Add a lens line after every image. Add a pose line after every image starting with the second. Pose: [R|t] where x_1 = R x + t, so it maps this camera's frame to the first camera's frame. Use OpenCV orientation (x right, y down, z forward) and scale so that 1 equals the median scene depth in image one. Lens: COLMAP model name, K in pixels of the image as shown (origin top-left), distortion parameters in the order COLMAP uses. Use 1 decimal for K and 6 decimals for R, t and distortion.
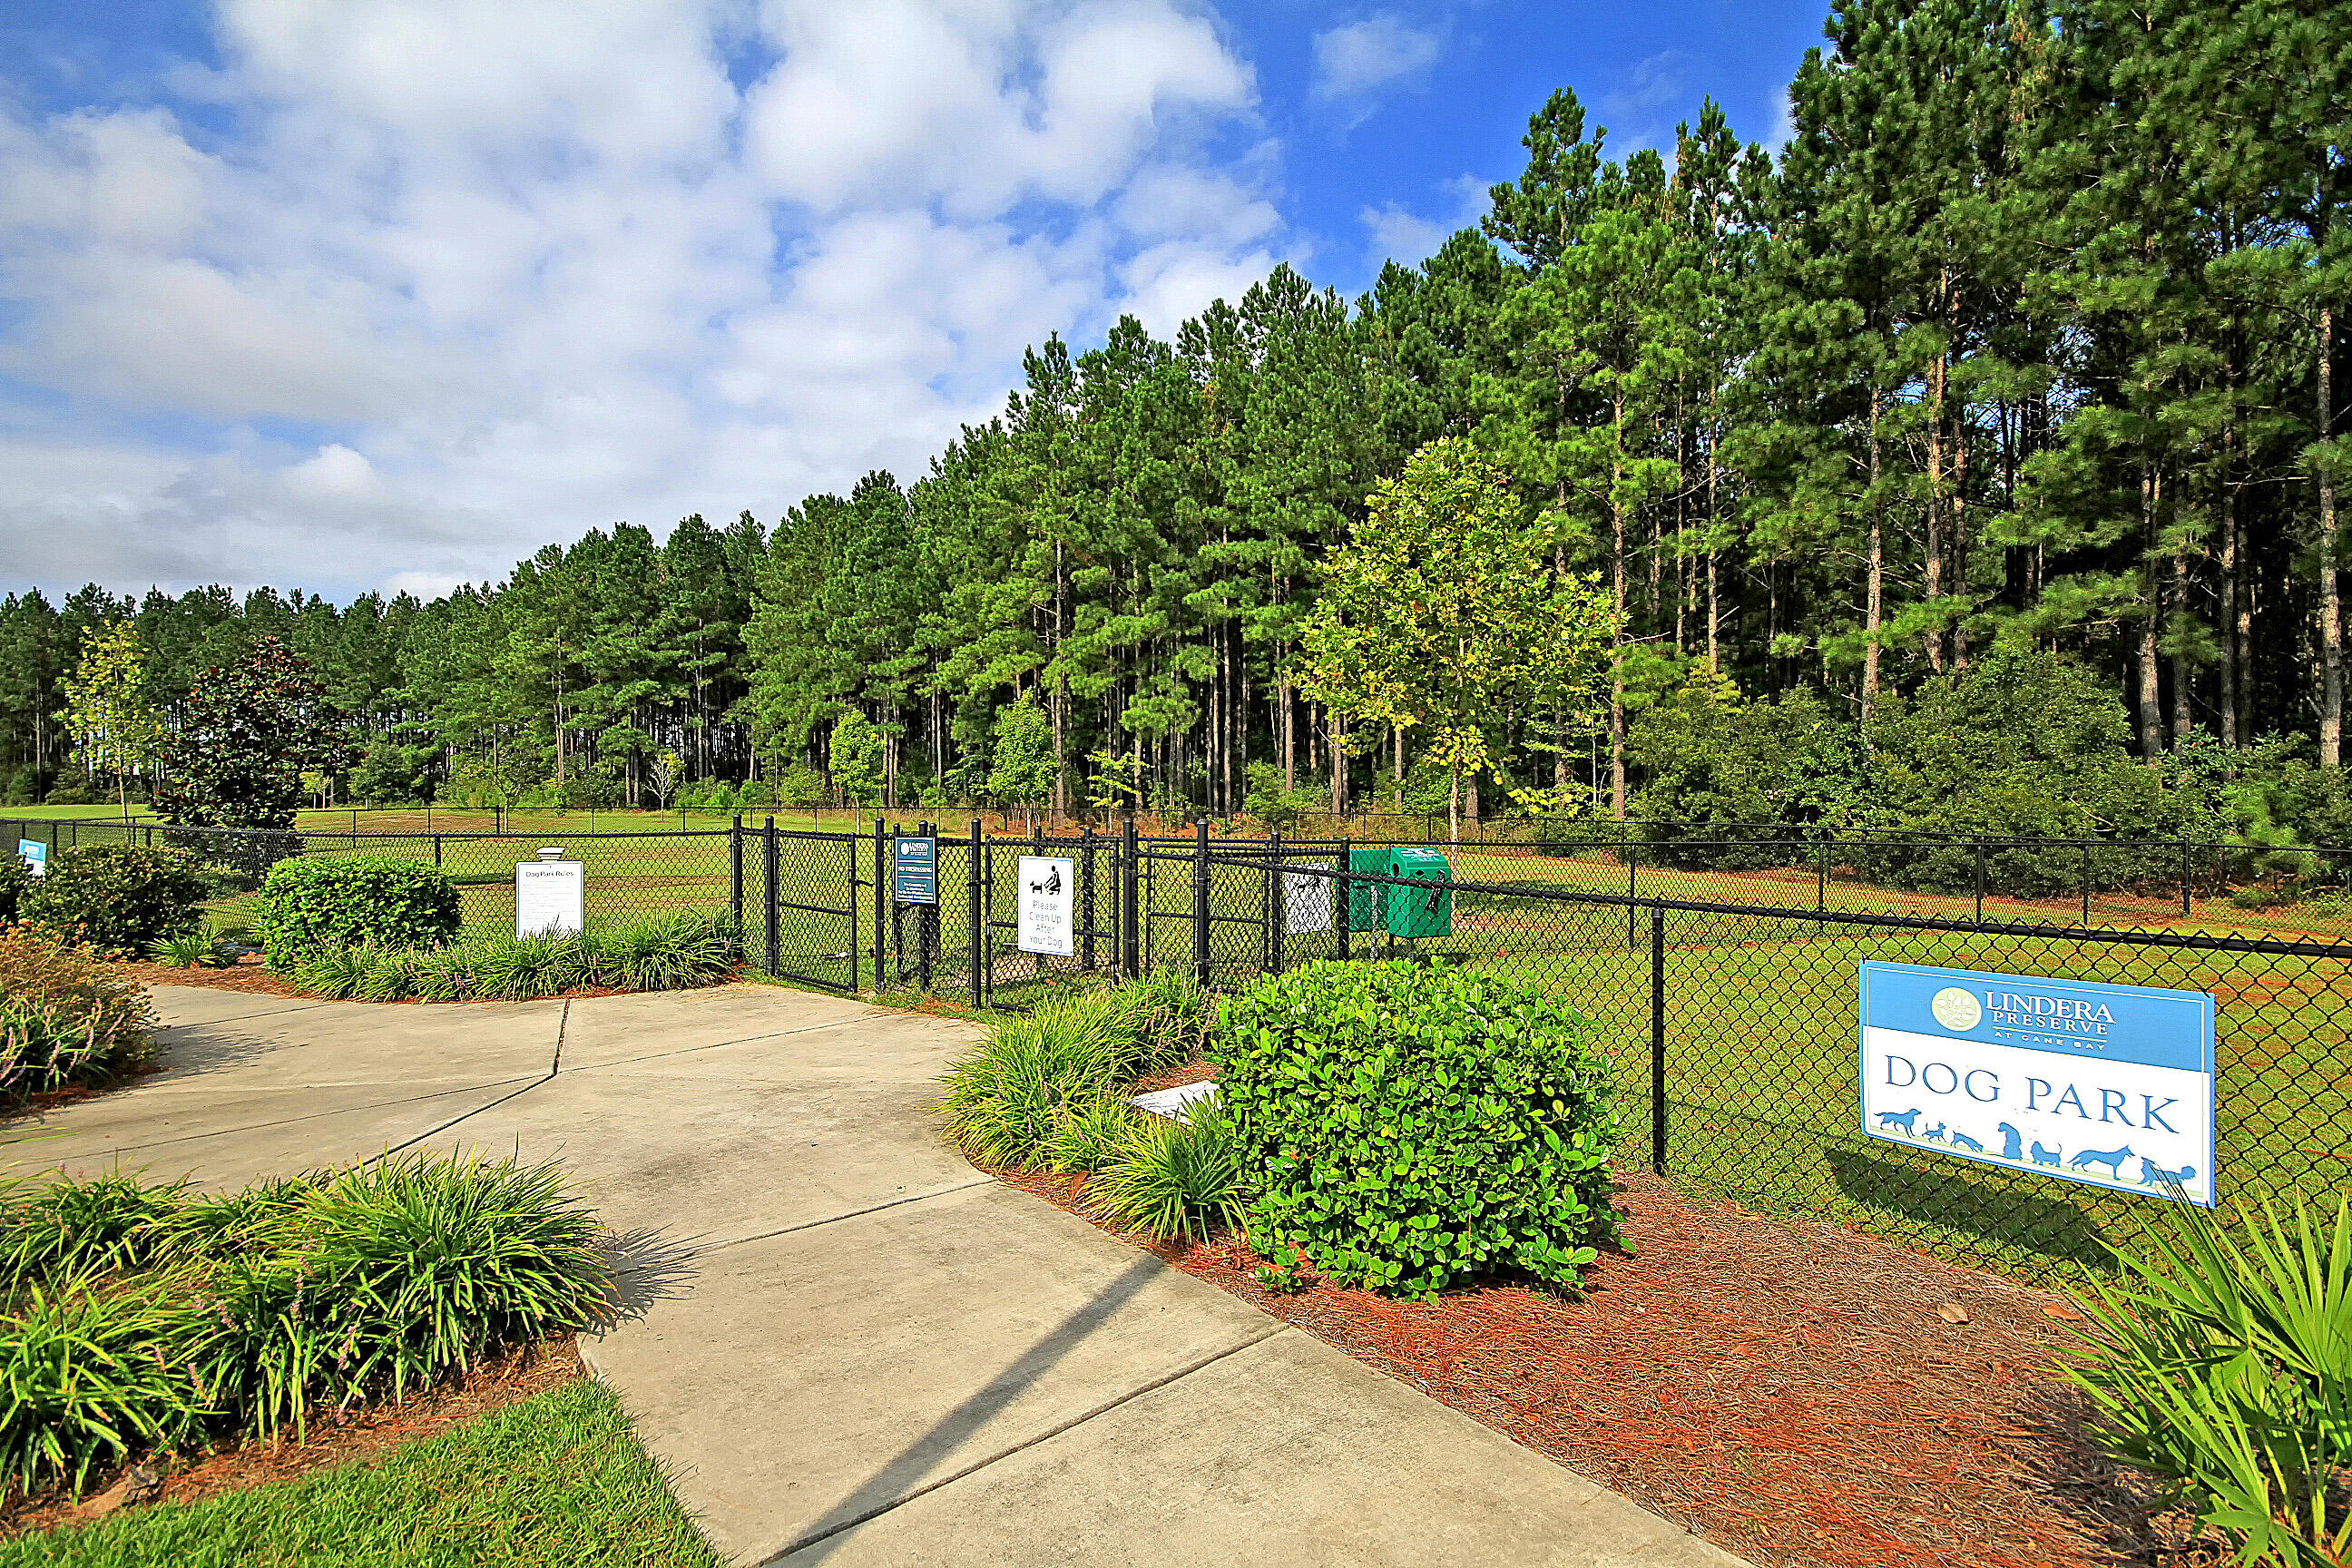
lens RADIAL K [[1097.7, 0, 1175.0], [0, 1097.7, 782.8], [0, 0, 1]] dist [0.011438, -0.000463]
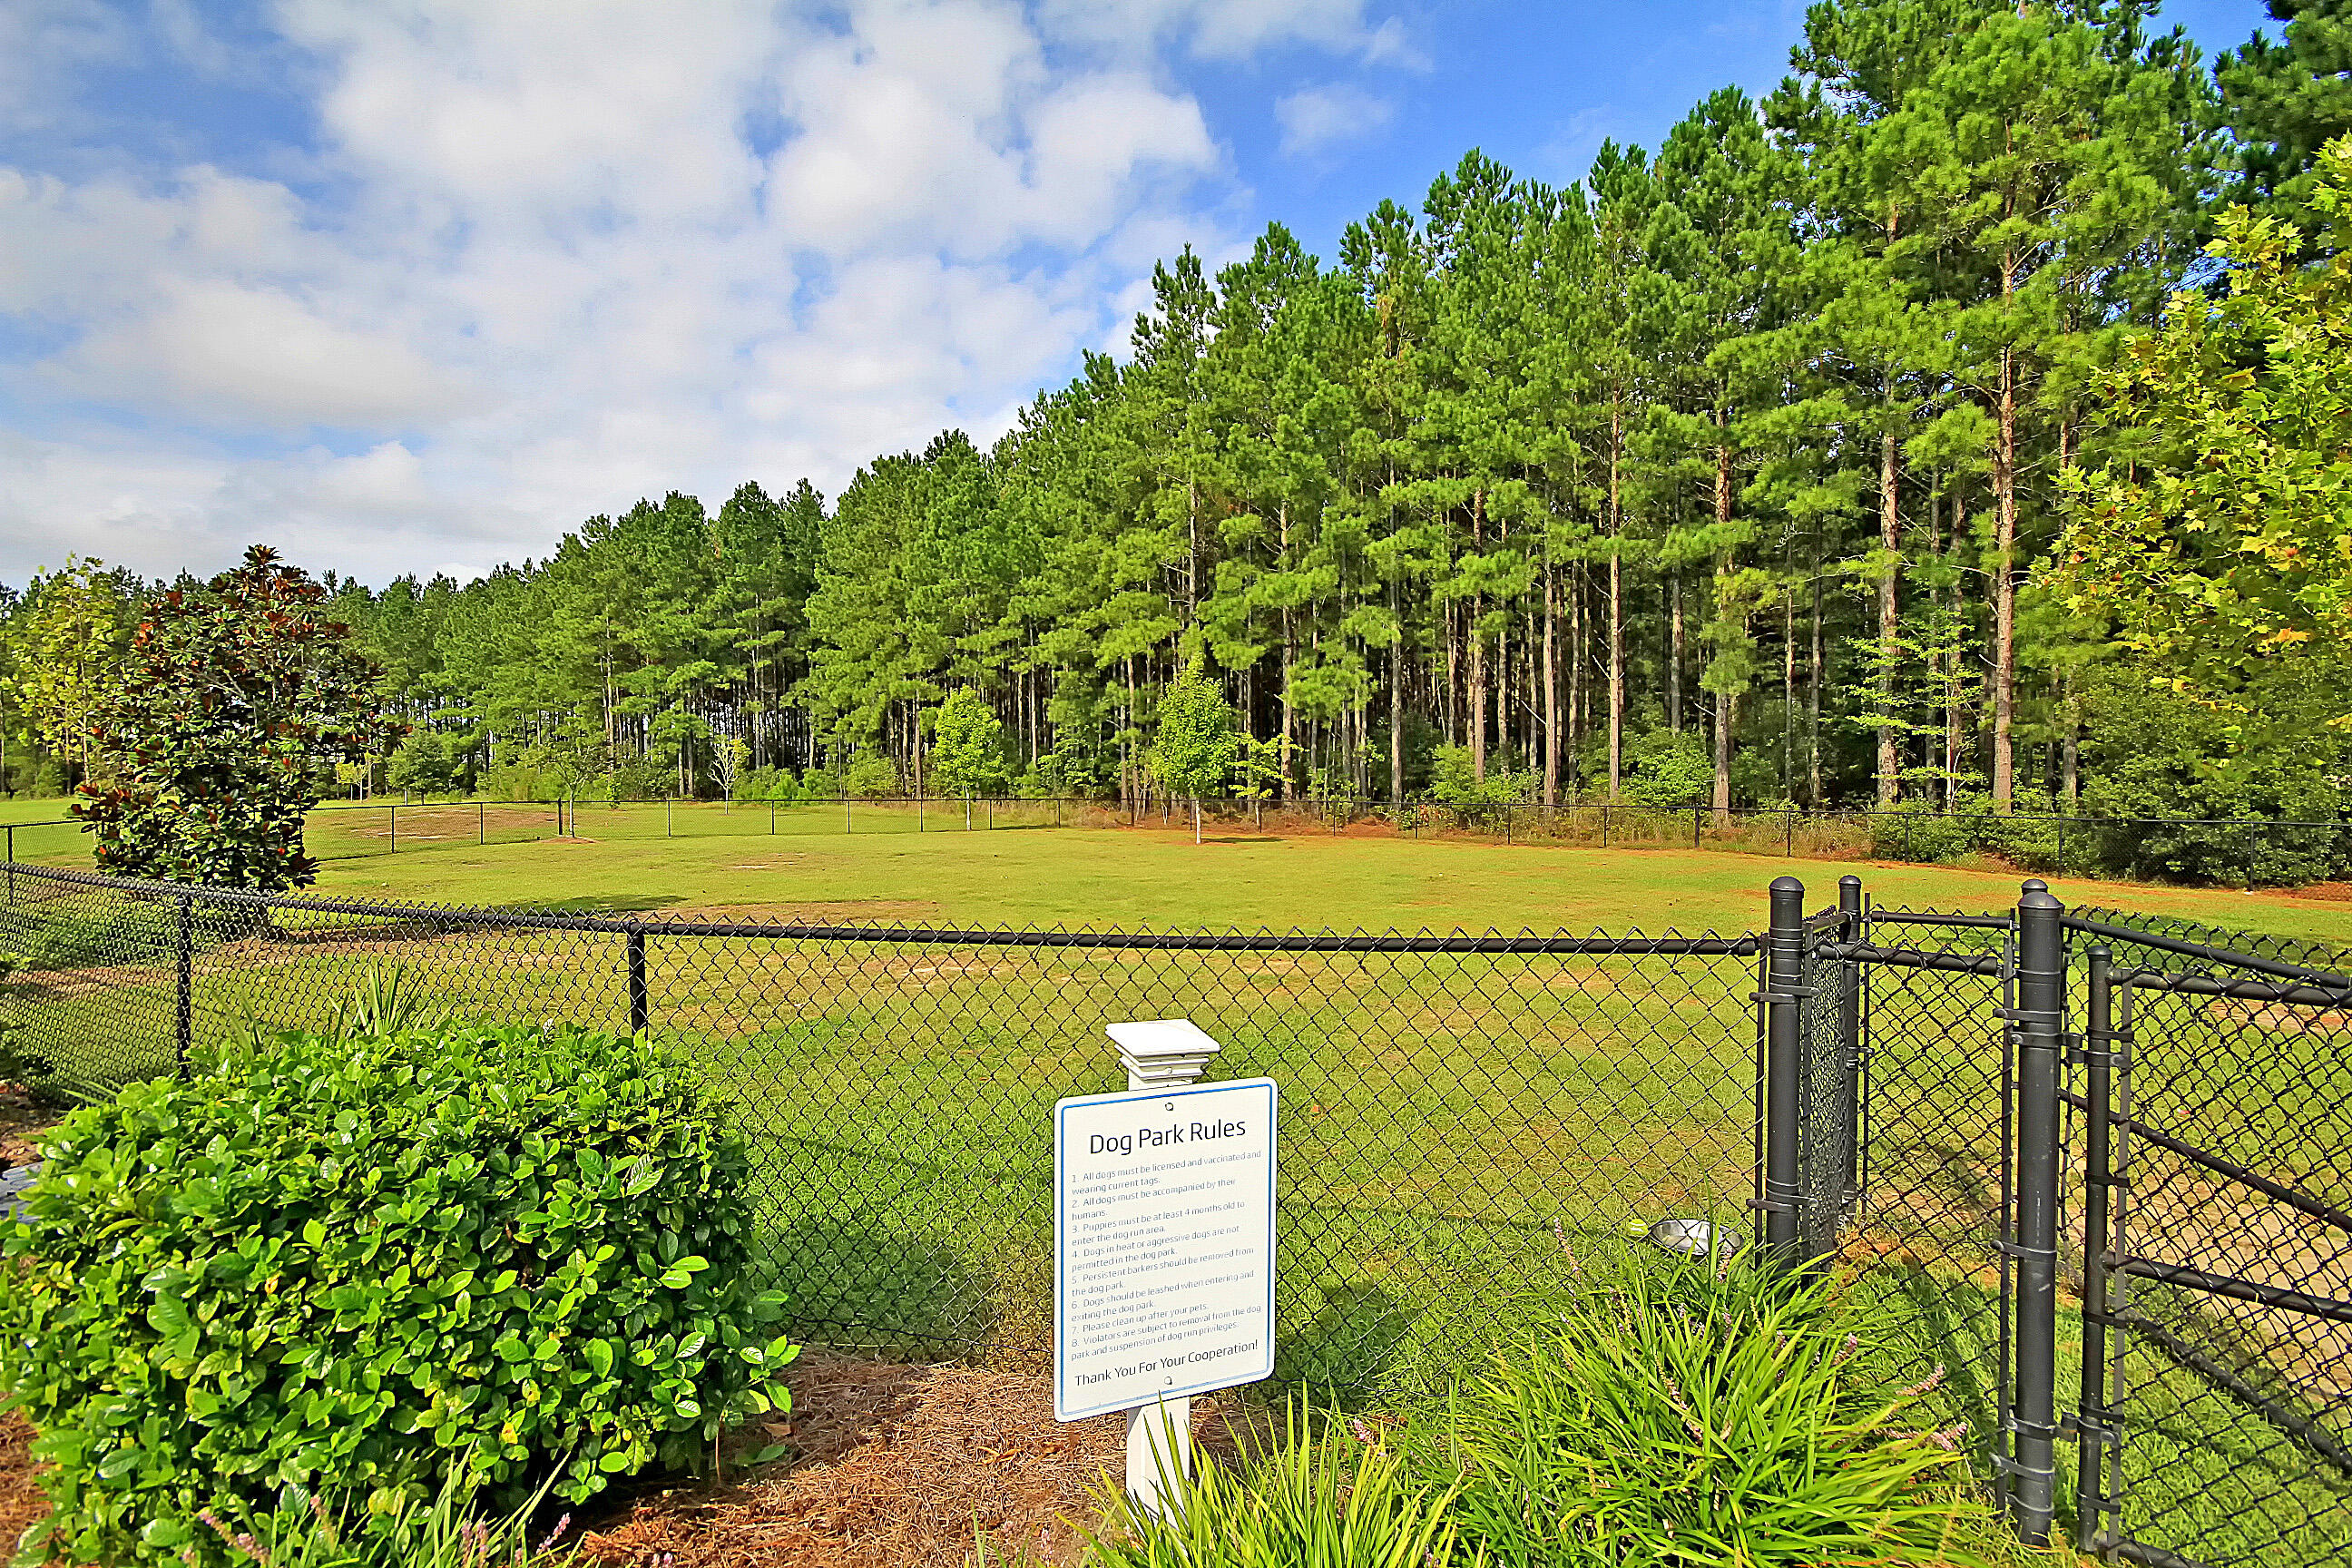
lens RADIAL K [[1097.7, 0, 1177.4], [0, 1097.7, 780.8], [0, 0, 1]] dist [0.011438, -0.000463]
pose [[0.999774, -0.003675, -0.020923, -0.086650], [0.003884, 0.999943, 0.009941, 0.000173], [0.020886, -0.010020, 0.999732, 0.116497]]
